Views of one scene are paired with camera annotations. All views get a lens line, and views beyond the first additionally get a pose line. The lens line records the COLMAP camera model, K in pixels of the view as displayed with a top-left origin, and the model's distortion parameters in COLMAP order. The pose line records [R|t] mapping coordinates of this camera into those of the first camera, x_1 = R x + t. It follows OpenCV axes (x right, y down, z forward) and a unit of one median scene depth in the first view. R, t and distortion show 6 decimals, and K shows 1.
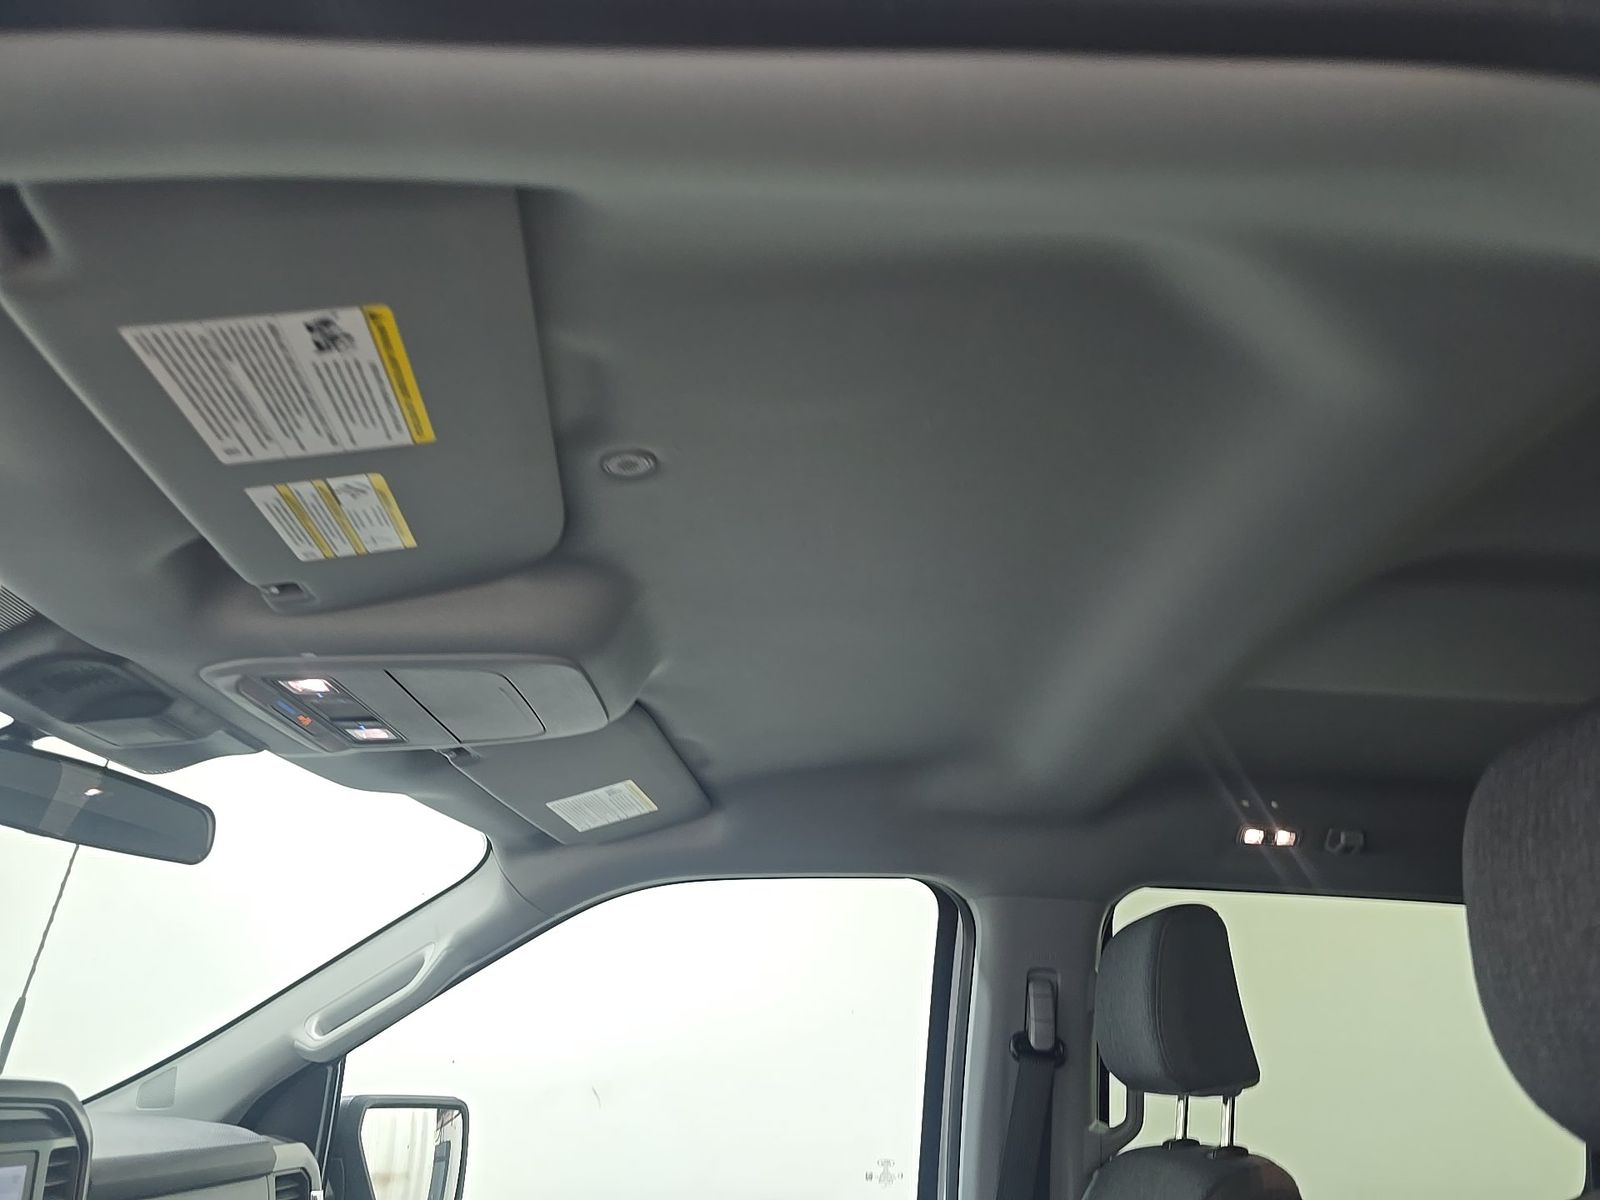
lens RADIAL K [[1074.4, 0, 817.4], [0, 1074.4, 603.0], [0, 0, 1]] dist [0.067686, -0.064705]
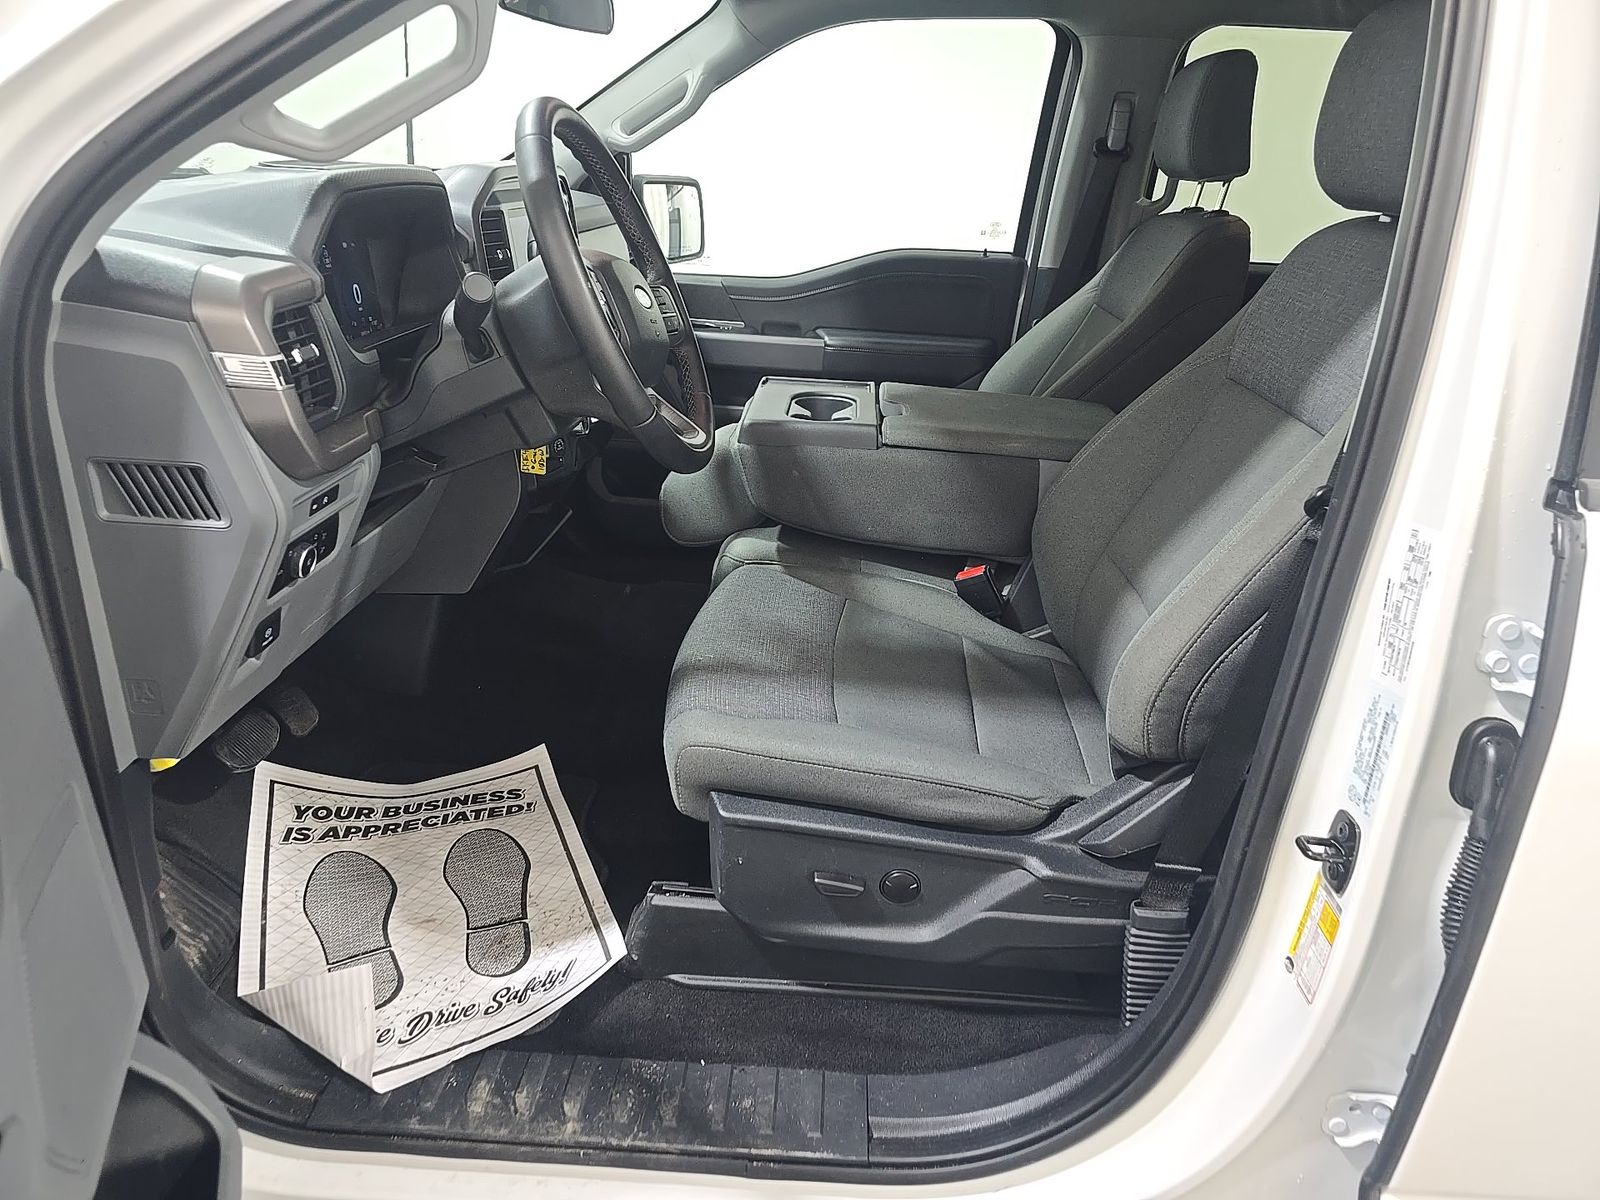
lens RADIAL K [[871.6, 0, 869.9], [0, 871.6, 529.5], [0, 0, 1]] dist [-0.002068, -0.000113]
pose [[0.997561, 0.036261, -0.059644, -0.031899], [0.017915, 0.692856, 0.720854, -0.081774], [0.067463, -0.720164, 0.690516, -0.189235]]
